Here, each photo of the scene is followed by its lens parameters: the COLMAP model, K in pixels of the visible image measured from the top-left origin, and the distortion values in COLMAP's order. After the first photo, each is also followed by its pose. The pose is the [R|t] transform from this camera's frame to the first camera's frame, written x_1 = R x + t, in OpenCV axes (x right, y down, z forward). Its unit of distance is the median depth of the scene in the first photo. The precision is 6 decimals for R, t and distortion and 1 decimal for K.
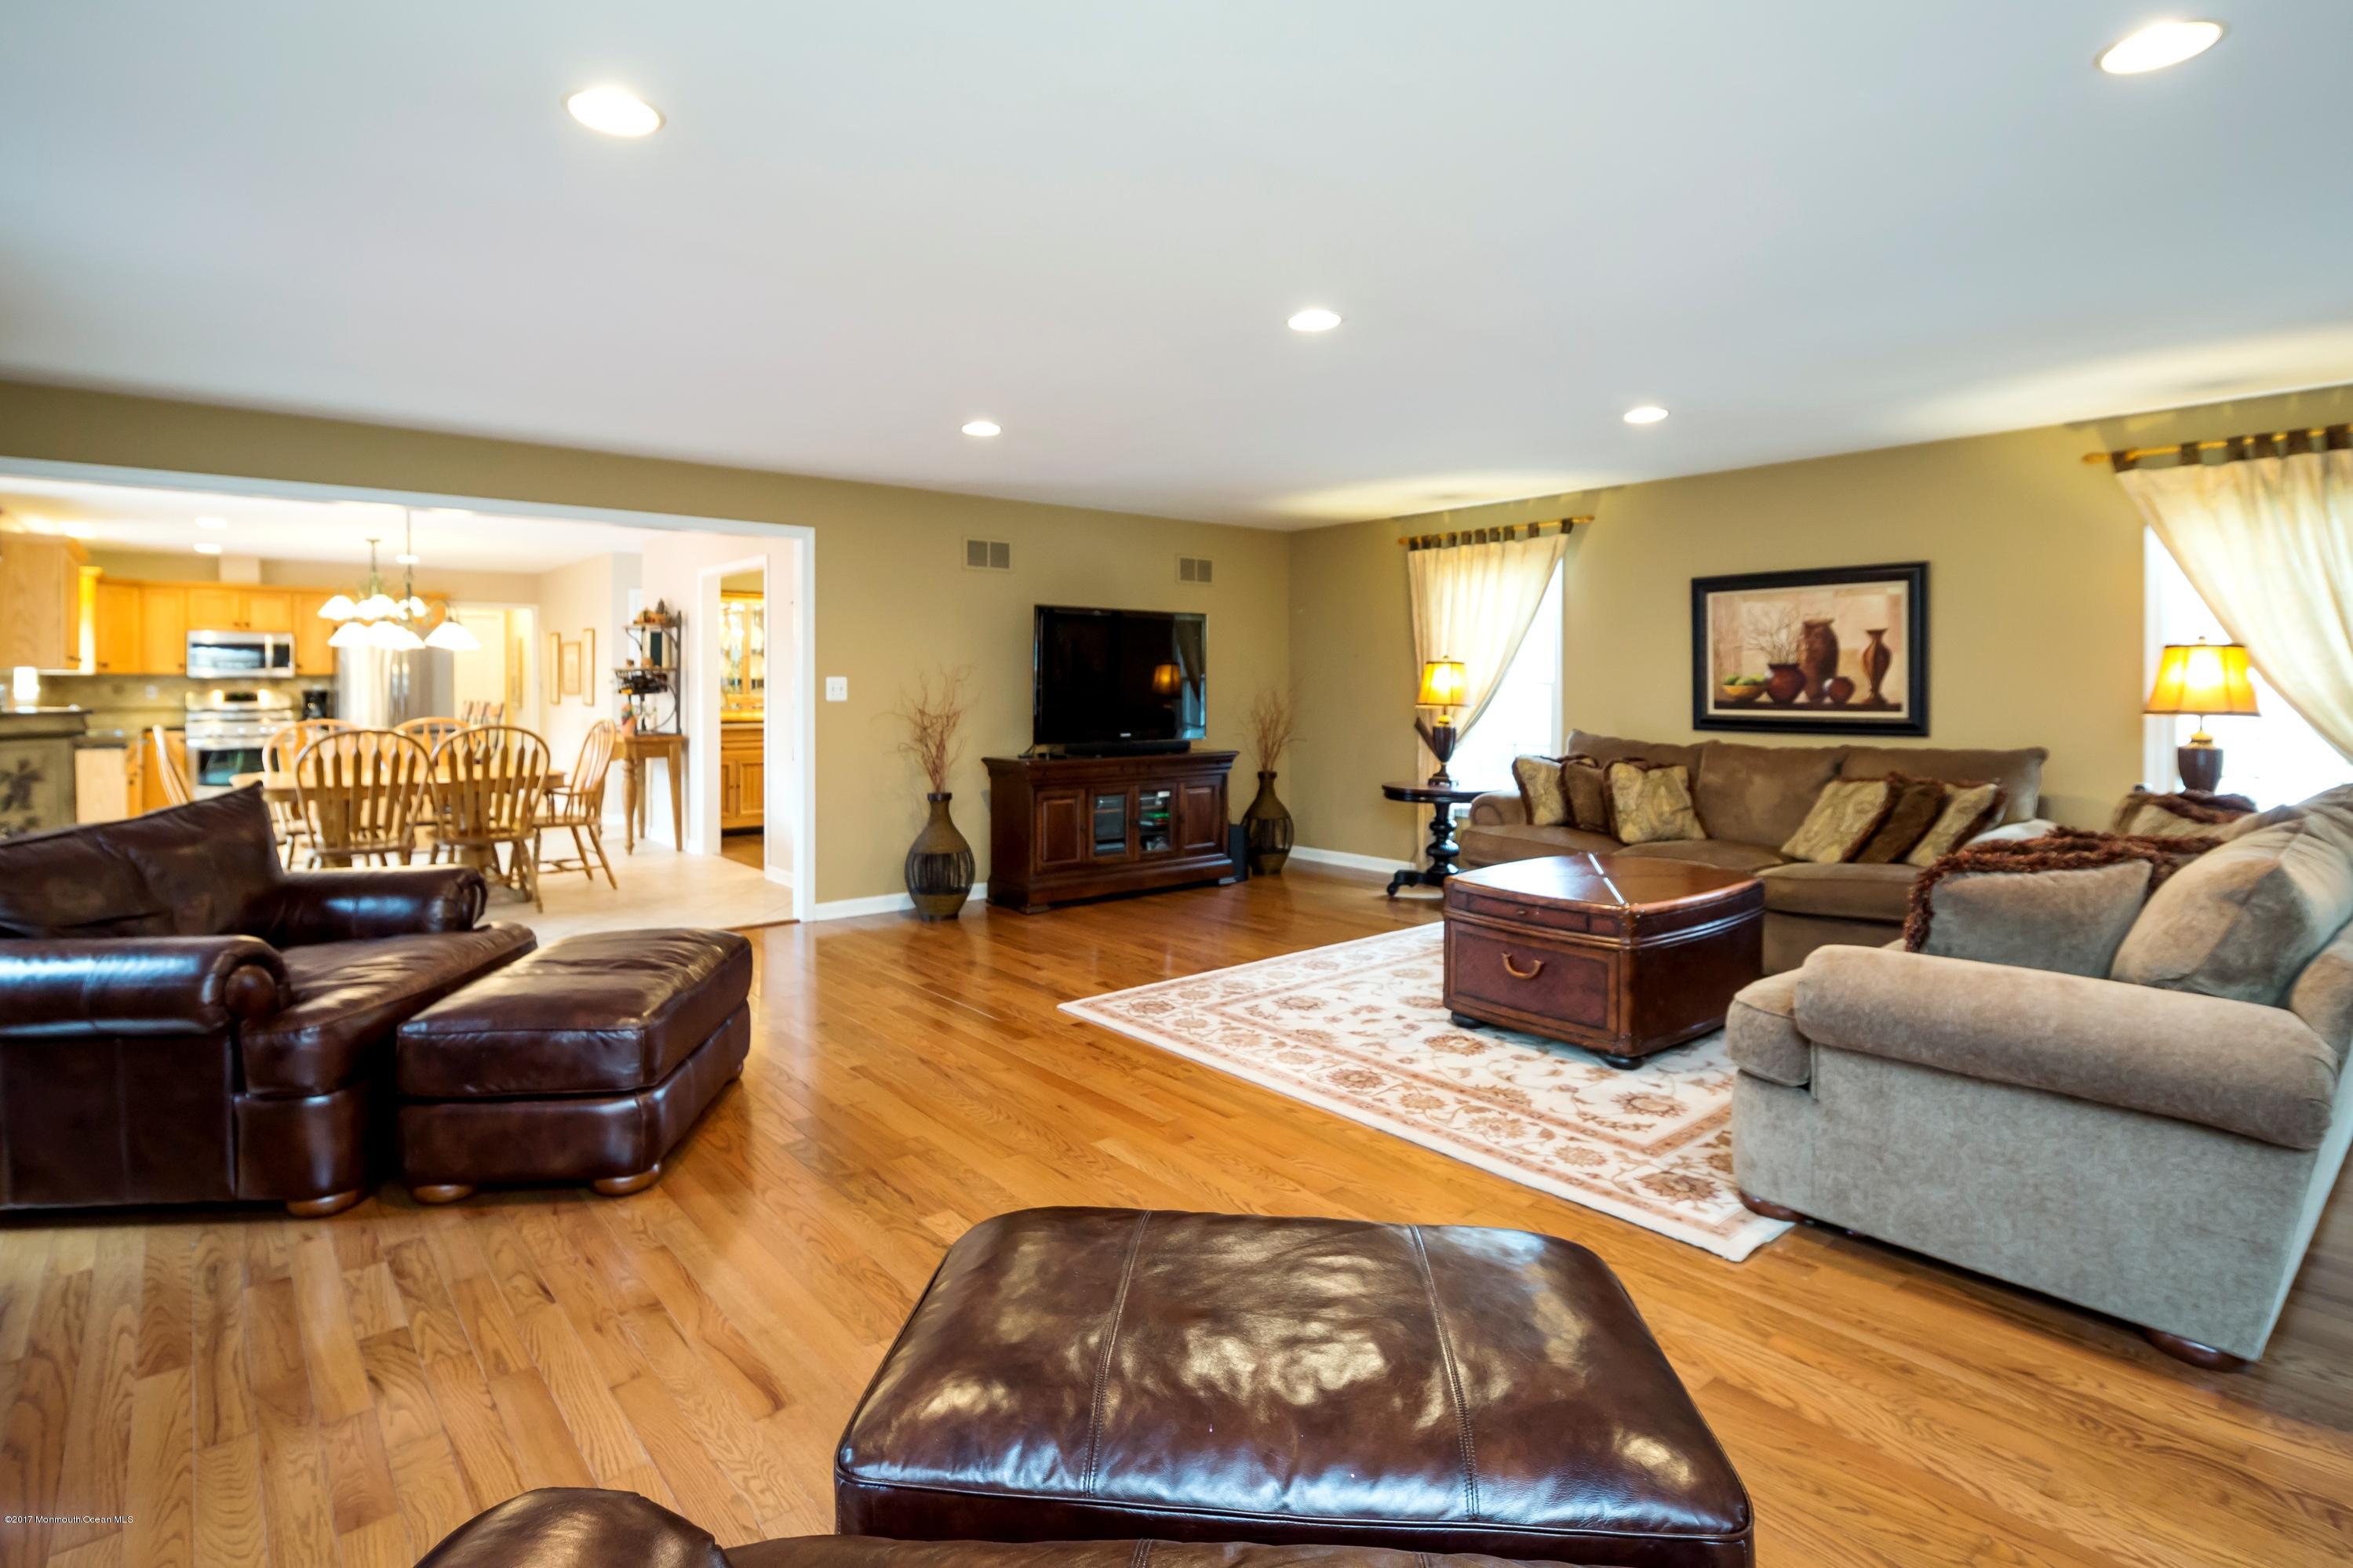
lens RADIAL K [[1173.1, 0, 1156.0], [0, 1173.1, 688.4], [0, 0, 1]] dist [0.000074, -0.000967]
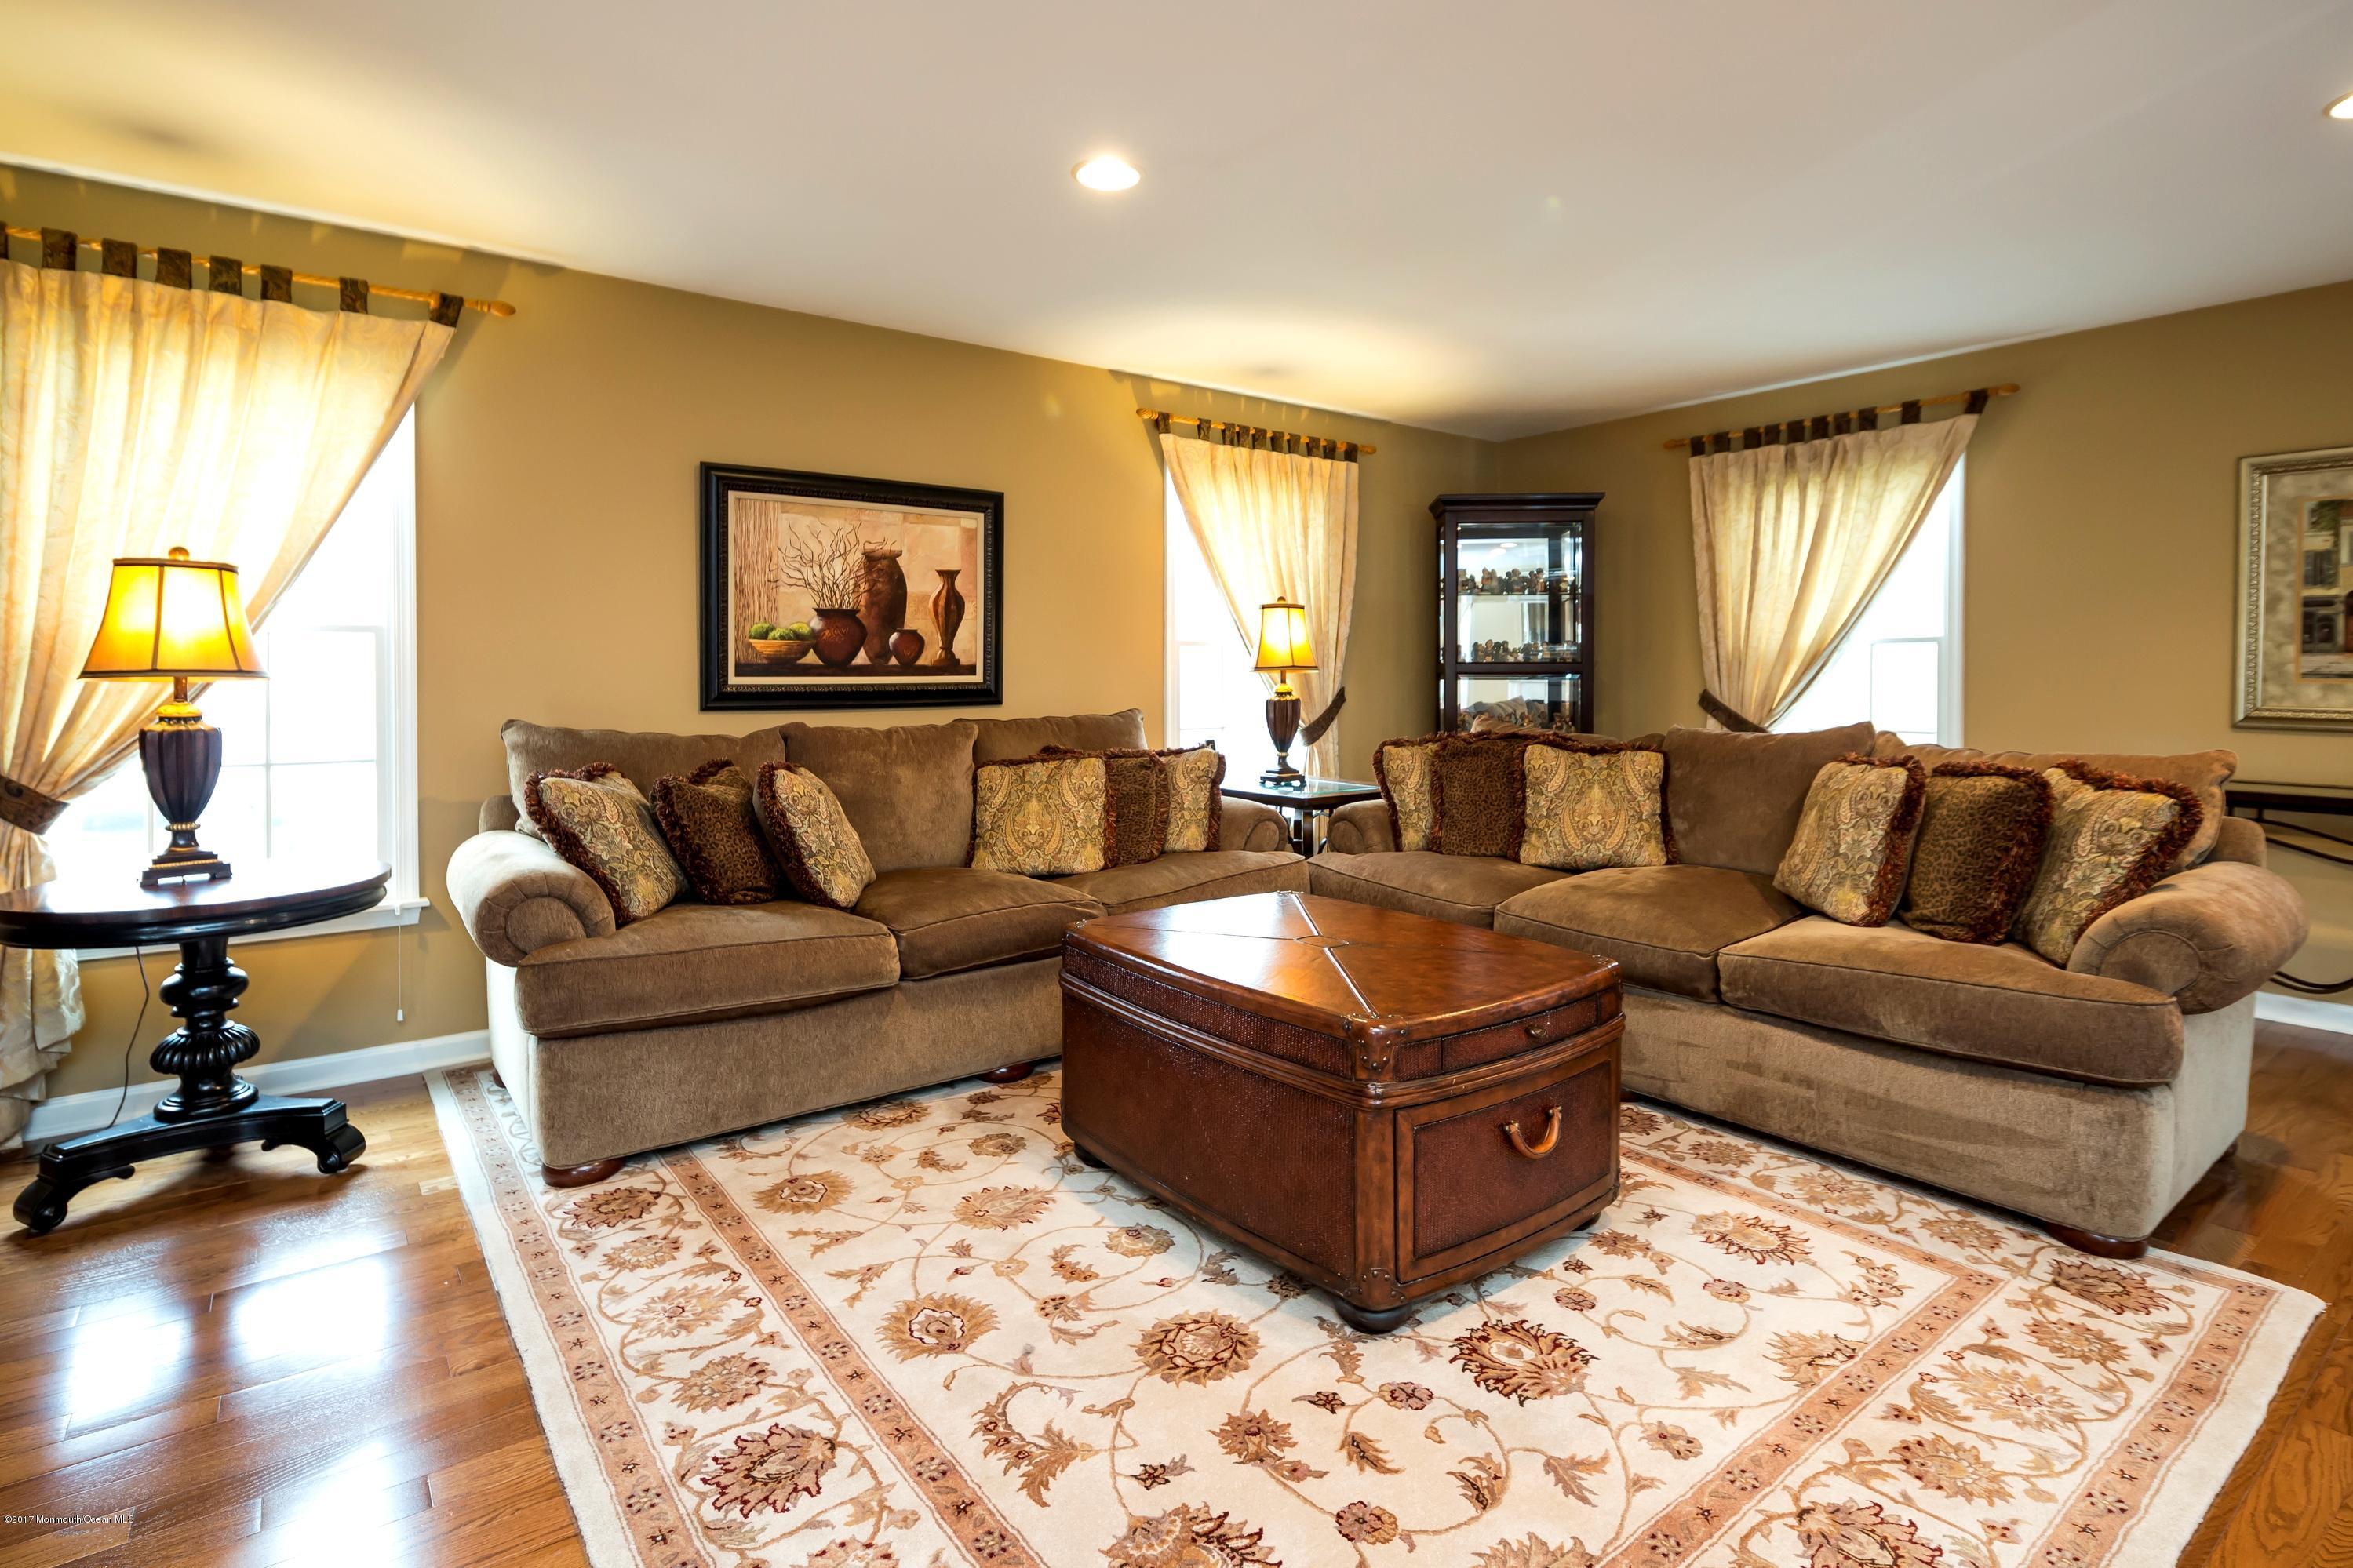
lens RADIAL K [[1173.1, 0, 1153.2], [0, 1173.1, 687.2], [0, 0, 1]] dist [0.000074, -0.000967]
pose [[0.038077, -0.009626, 0.999228, -0.158924], [0.007917, 0.999925, 0.009331, 0.021223], [-0.999243, 0.007555, 0.038150, 0.823069]]
